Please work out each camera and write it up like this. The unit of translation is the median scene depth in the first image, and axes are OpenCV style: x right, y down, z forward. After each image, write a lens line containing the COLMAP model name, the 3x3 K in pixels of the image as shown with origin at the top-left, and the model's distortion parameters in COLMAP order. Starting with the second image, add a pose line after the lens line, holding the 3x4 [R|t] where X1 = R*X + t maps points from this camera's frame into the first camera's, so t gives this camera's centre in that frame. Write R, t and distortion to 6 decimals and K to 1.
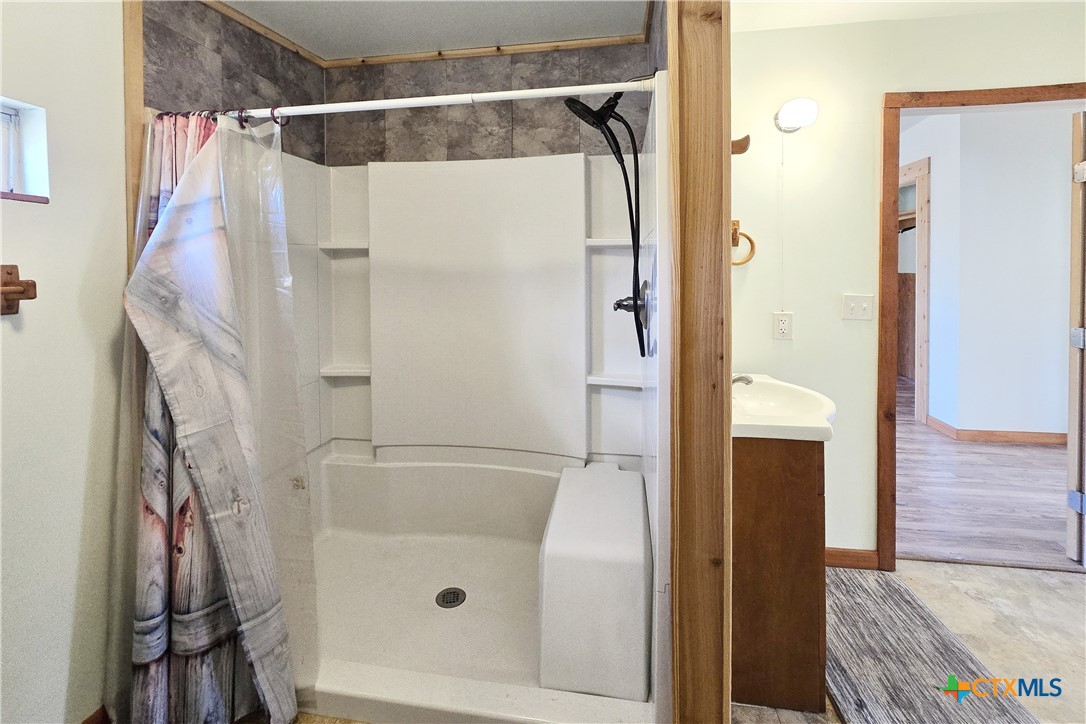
lens RADIAL K [[458.3, 0, 548.3], [0, 458.3, 331.7], [0, 0, 1]] dist [-0.001365, 0.000190]
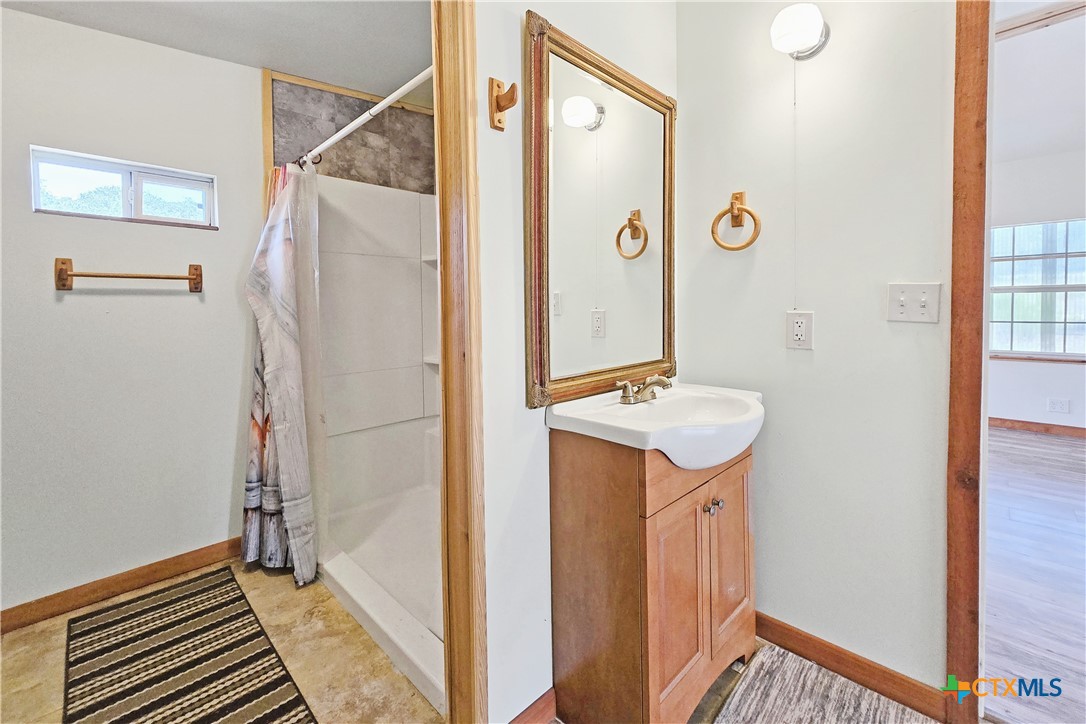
lens RADIAL K [[460.9, 0, 544.5], [0, 460.9, 374.7], [0, 0, 1]] dist [0.000616, 0.000143]
pose [[0.817996, 0.089543, -0.568212, 0.852302], [-0.079172, 0.995934, 0.042971, 0.083199], [0.569750, 0.009836, 0.821759, 0.227894]]
